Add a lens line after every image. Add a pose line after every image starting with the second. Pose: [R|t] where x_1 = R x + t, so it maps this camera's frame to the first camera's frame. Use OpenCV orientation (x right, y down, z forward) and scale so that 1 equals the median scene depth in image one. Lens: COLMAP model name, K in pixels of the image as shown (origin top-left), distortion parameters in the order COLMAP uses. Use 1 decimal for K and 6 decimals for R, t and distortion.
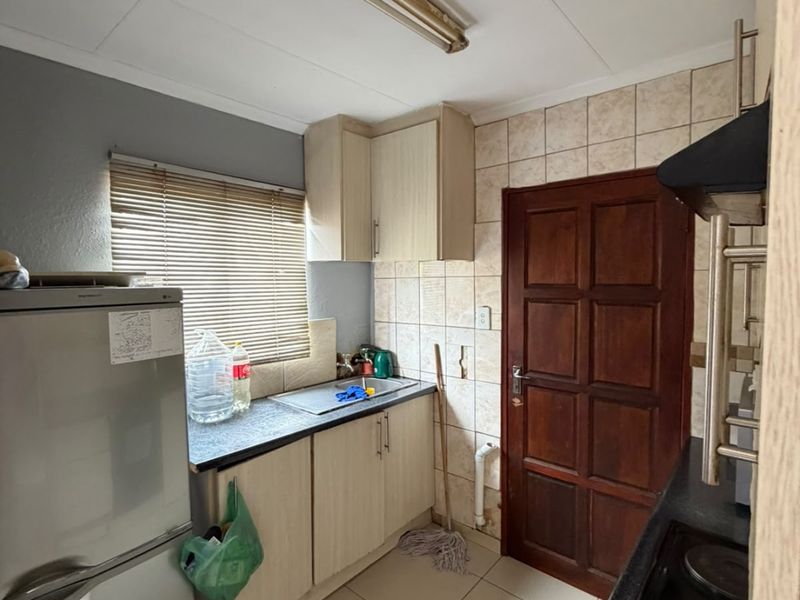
lens RADIAL K [[426.3, 0, 396.9], [0, 426.3, 298.5], [0, 0, 1]] dist [-0.002566, -0.000228]
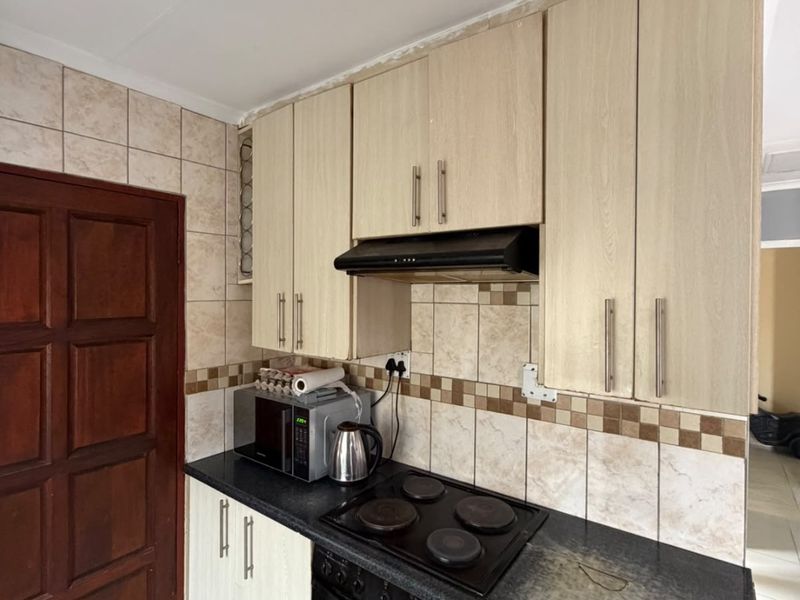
lens RADIAL K [[426.3, 0, 397.0], [0, 426.3, 295.5], [0, 0, 1]] dist [-0.002566, -0.000228]
pose [[-0.072410, -0.004000, 0.997367, -0.314667], [0.046648, 0.998884, 0.007393, -0.055118], [-0.996283, 0.047061, -0.072143, 0.483847]]
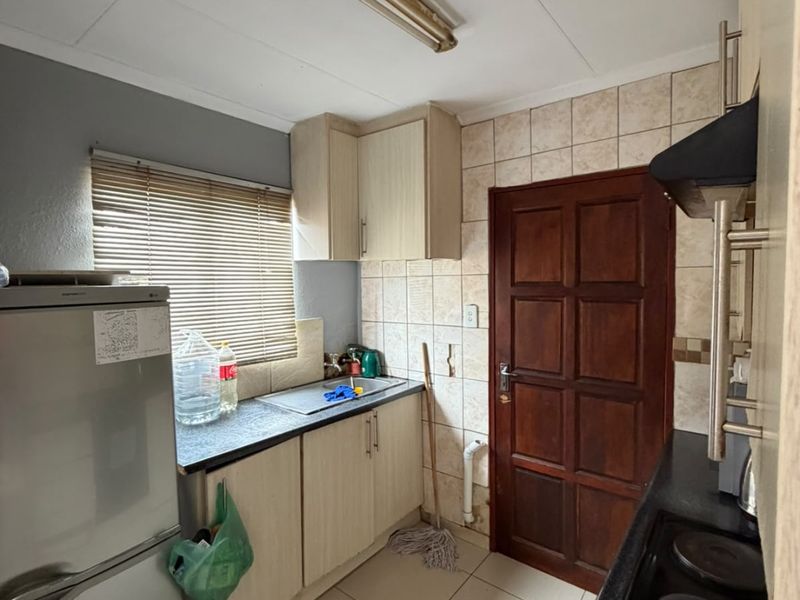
lens RADIAL K [[426.3, 0, 397.2], [0, 426.3, 298.4], [0, 0, 1]] dist [-0.002566, -0.000228]
pose [[0.999182, -0.006271, 0.039950, -0.013099], [0.006405, 0.999974, -0.003234, 0.006698], [-0.039929, 0.003487, 0.999196, -0.000985]]
